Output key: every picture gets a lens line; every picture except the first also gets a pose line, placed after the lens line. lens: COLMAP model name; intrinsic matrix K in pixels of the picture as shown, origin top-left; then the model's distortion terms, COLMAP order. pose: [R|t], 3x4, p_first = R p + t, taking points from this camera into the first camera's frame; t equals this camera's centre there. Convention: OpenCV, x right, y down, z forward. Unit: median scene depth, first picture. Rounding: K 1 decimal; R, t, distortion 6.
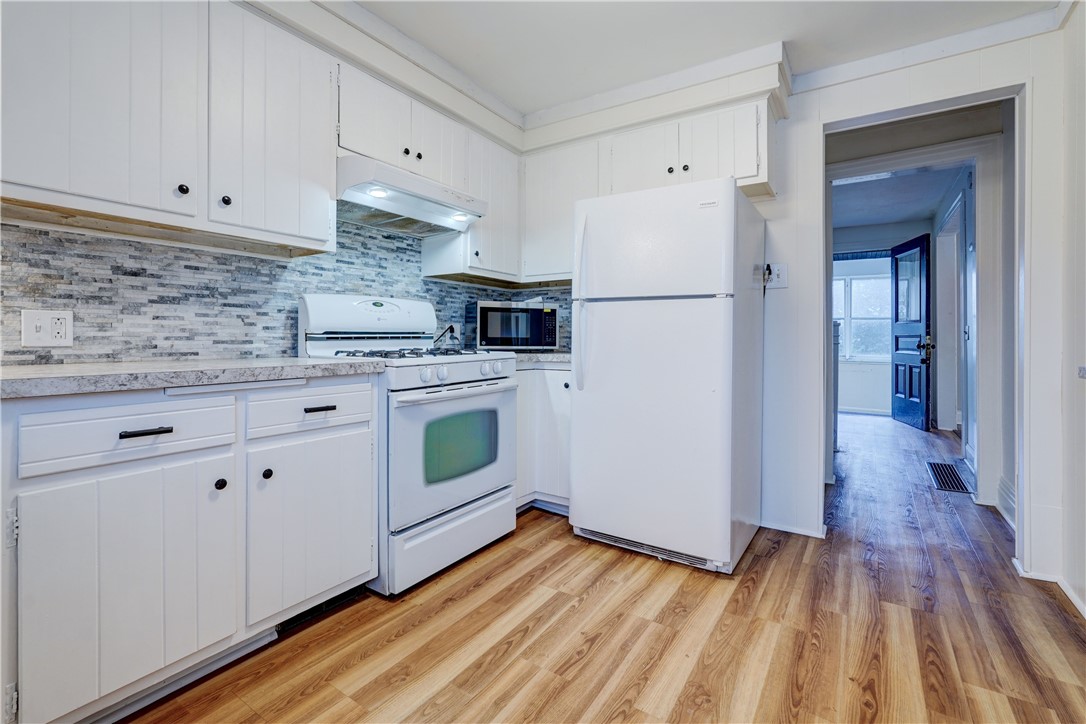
lens RADIAL K [[594.2, 0, 466.5], [0, 594.2, 333.0], [0, 0, 1]] dist [-0.001286, 0.000742]
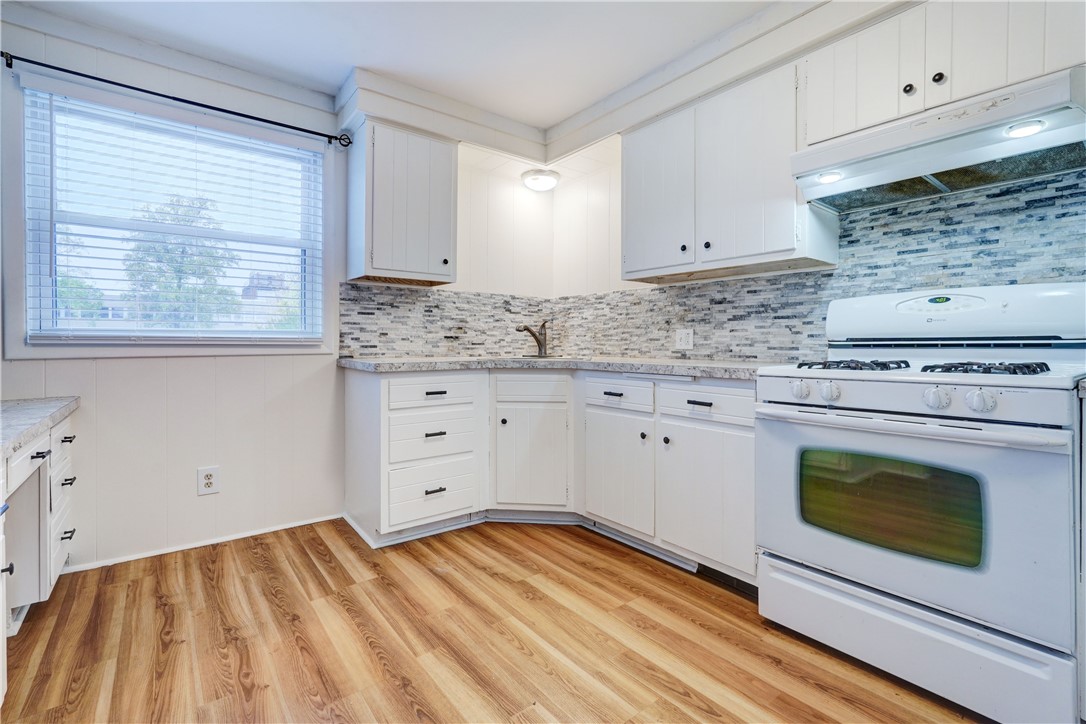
lens RADIAL K [[496.0, 0, 541.0], [0, 496.0, 343.5], [0, 0, 1]] dist [-0.001452, 0.004828]
pose [[-0.325060, -0.000689, -0.945693, 0.702418], [0.005048, 0.999984, -0.002464, 0.005348], [0.945680, -0.005575, -0.325051, 0.874943]]
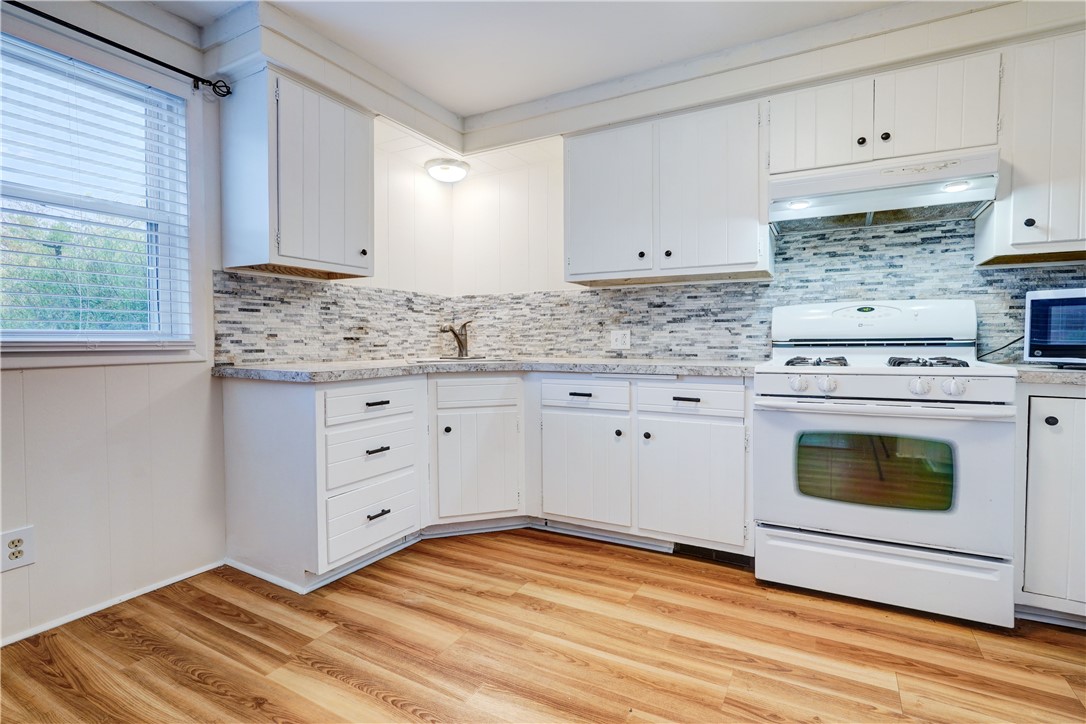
lens RADIAL K [[491.1, 0, 543.1], [0, 491.1, 353.1], [0, 0, 1]] dist [-0.002727, 0.003951]
pose [[0.072798, 0.025756, -0.997014, 0.707514], [0.014606, 0.999532, 0.026887, -0.008600], [0.997240, -0.016520, 0.072388, 0.513200]]
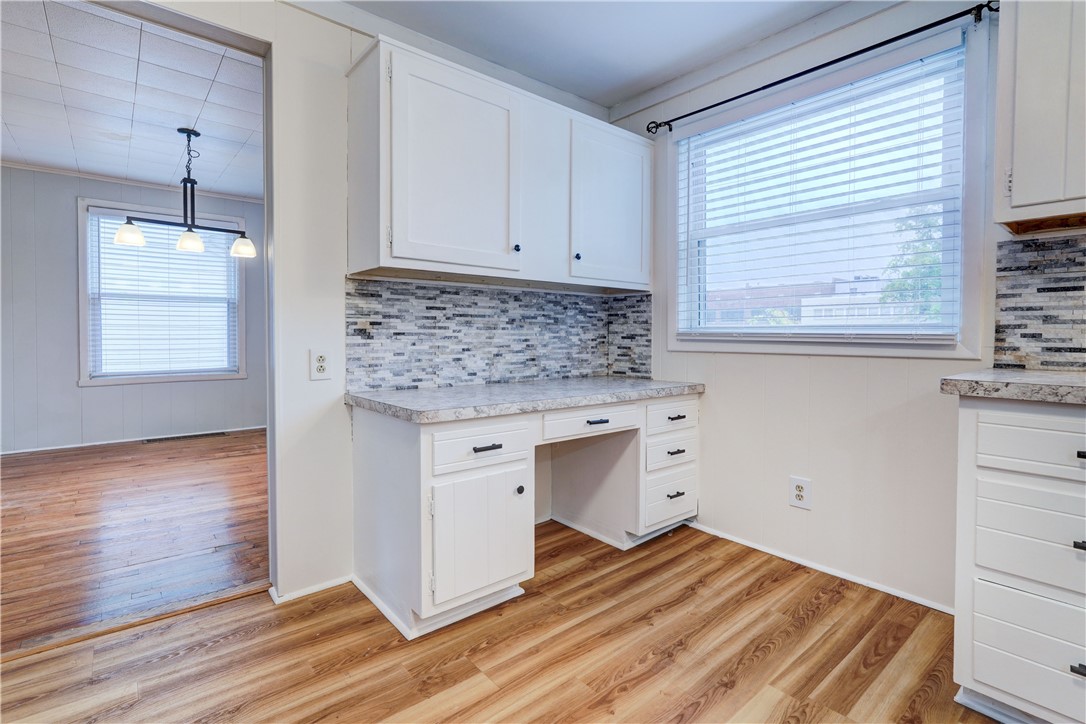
lens RADIAL K [[480.4, 0, 486.7], [0, 480.4, 345.8], [0, 0, 1]] dist [-0.001492, 0.000631]
pose [[-0.960002, -0.016005, 0.279534, 0.141060], [-0.011906, 0.999795, 0.016356, 0.000160], [-0.279739, 0.012373, -0.959996, 0.918202]]
